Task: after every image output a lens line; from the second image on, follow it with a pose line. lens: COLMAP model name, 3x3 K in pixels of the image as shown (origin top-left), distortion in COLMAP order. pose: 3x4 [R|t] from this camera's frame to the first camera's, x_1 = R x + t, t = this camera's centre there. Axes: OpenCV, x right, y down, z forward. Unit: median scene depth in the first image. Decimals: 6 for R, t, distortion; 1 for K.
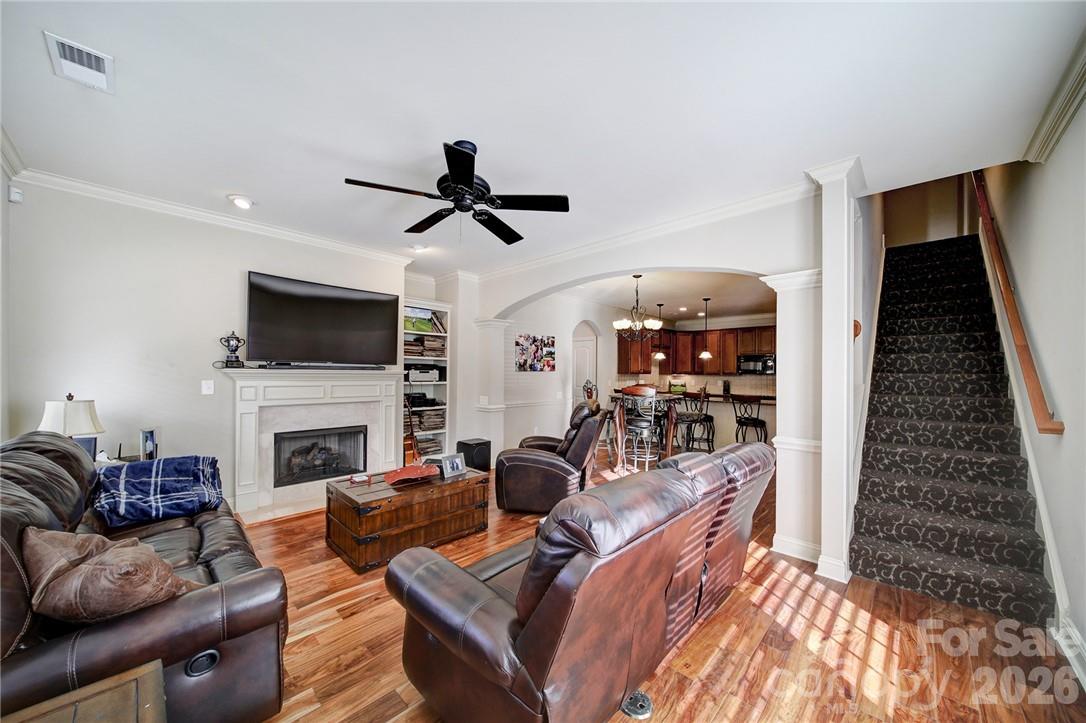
lens RADIAL K [[380.0, 0, 543.5], [0, 380.0, 368.9], [0, 0, 1]] dist [-0.002118, -0.000712]
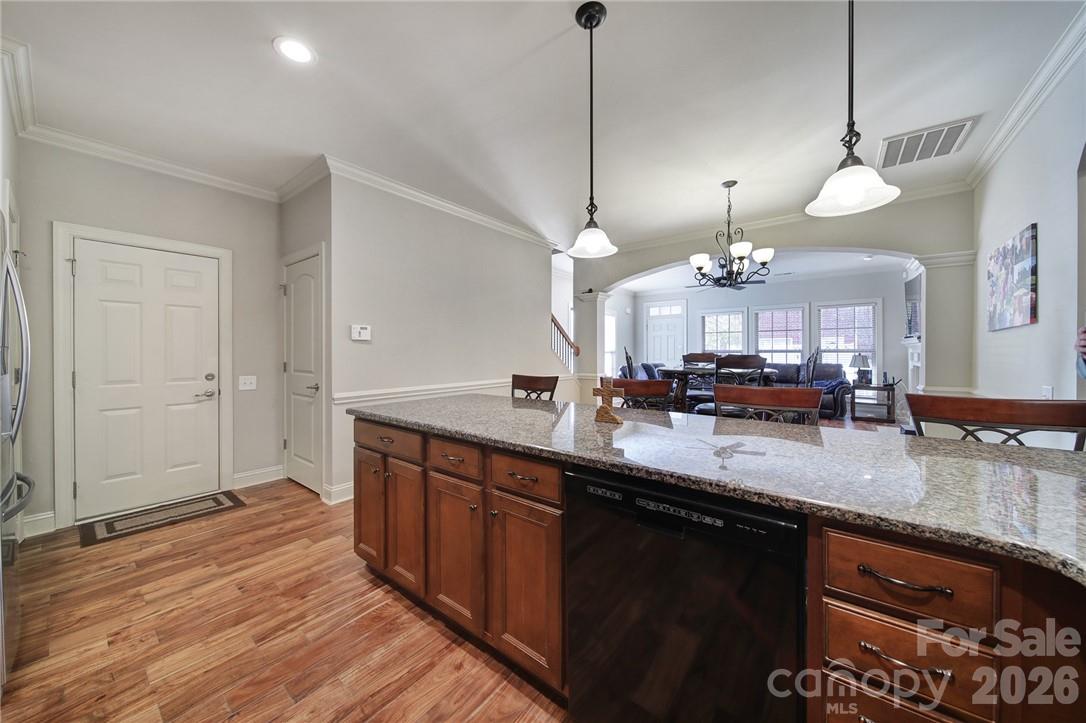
lens RADIAL K [[380.0, 0, 542.4], [0, 380.0, 354.8], [0, 0, 1]] dist [-0.002118, -0.000712]
pose [[-0.994571, -0.007053, -0.103824, 0.534002], [-0.006917, 0.999975, -0.001671, 0.040158], [0.103833, -0.000943, -0.994594, 1.368235]]
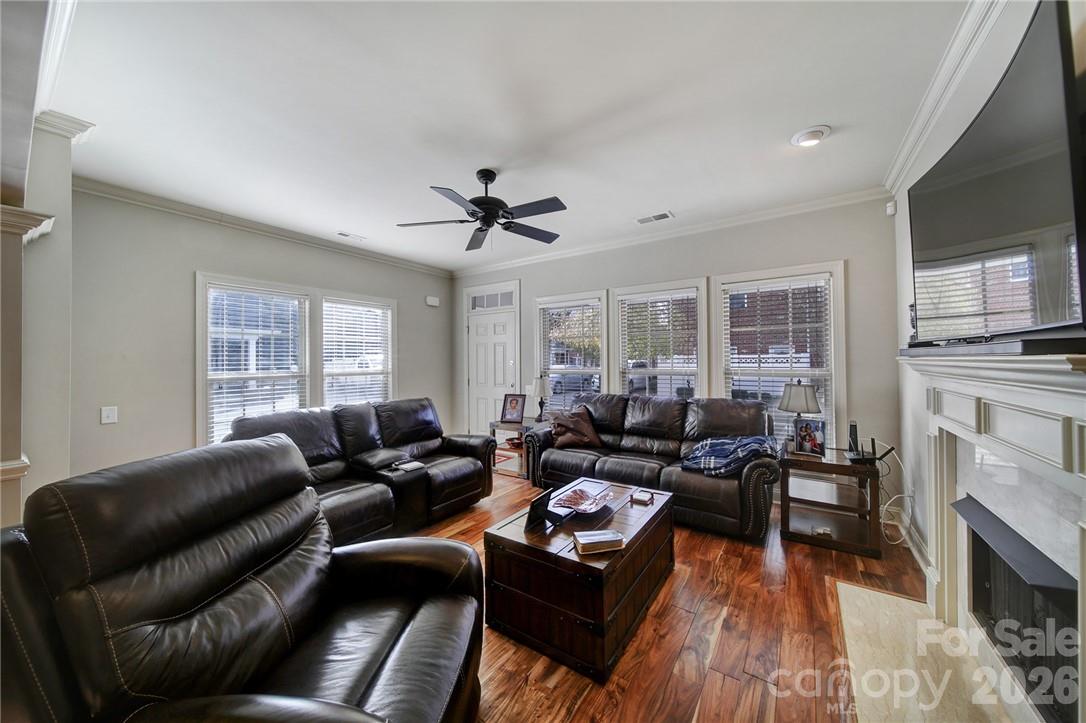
lens RADIAL K [[380.0, 0, 541.8], [0, 380.0, 356.7], [0, 0, 1]] dist [-0.002118, -0.000712]
pose [[-0.984370, -0.007896, -0.175936, -0.067334], [-0.004558, 0.999802, -0.019371, 0.007396], [0.176054, -0.018266, -0.984211, 0.808566]]
